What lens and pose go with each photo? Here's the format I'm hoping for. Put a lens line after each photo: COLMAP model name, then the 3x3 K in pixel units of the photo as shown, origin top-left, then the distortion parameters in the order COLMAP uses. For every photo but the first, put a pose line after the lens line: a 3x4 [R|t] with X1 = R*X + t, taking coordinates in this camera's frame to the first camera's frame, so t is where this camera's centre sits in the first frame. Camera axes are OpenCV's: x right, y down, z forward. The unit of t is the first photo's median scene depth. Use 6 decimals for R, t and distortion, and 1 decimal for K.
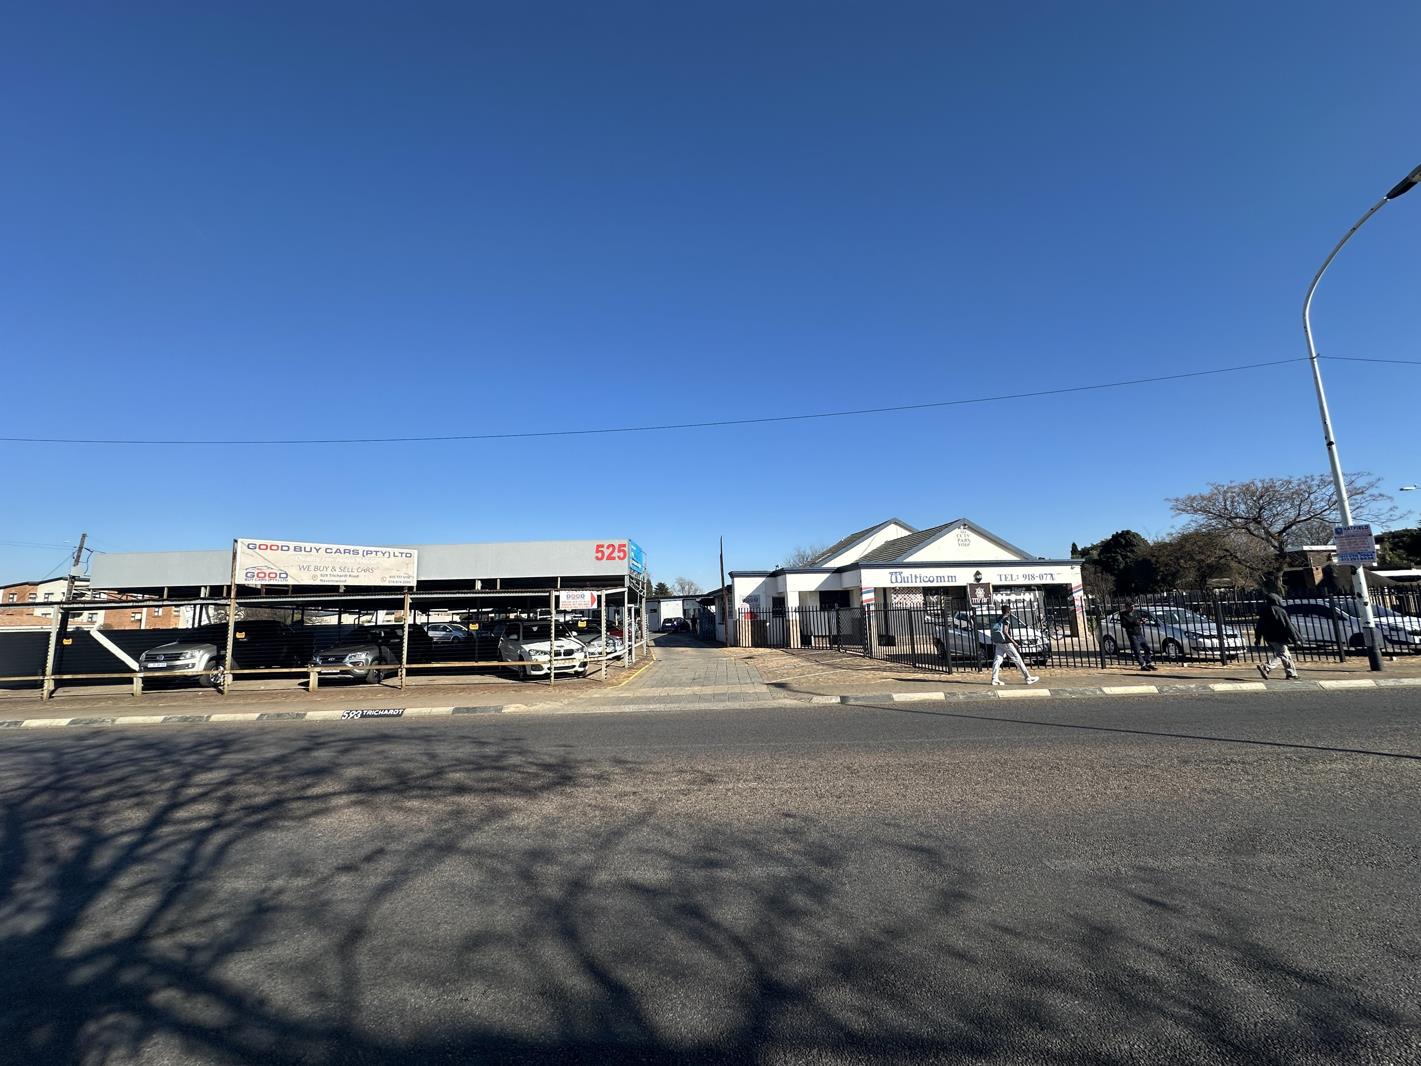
lens RADIAL K [[566.5, 0, 708.8], [0, 566.5, 538.4], [0, 0, 1]] dist [-0.008111, 0.001896]
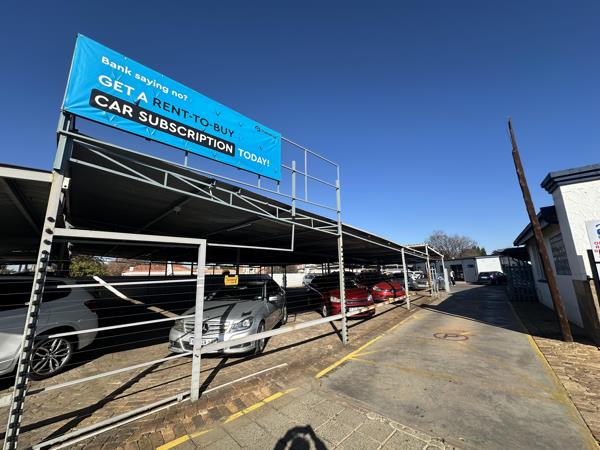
lens RADIAL K [[239.2, 0, 299.3], [0, 239.2, 220.9], [0, 0, 1]] dist [-0.008111, 0.001896]
pose [[0.711470, -0.136215, -0.689388, 0.012547], [0.089468, 0.990608, -0.103399, 0.052264], [0.696998, 0.011887, 0.716974, 0.377527]]
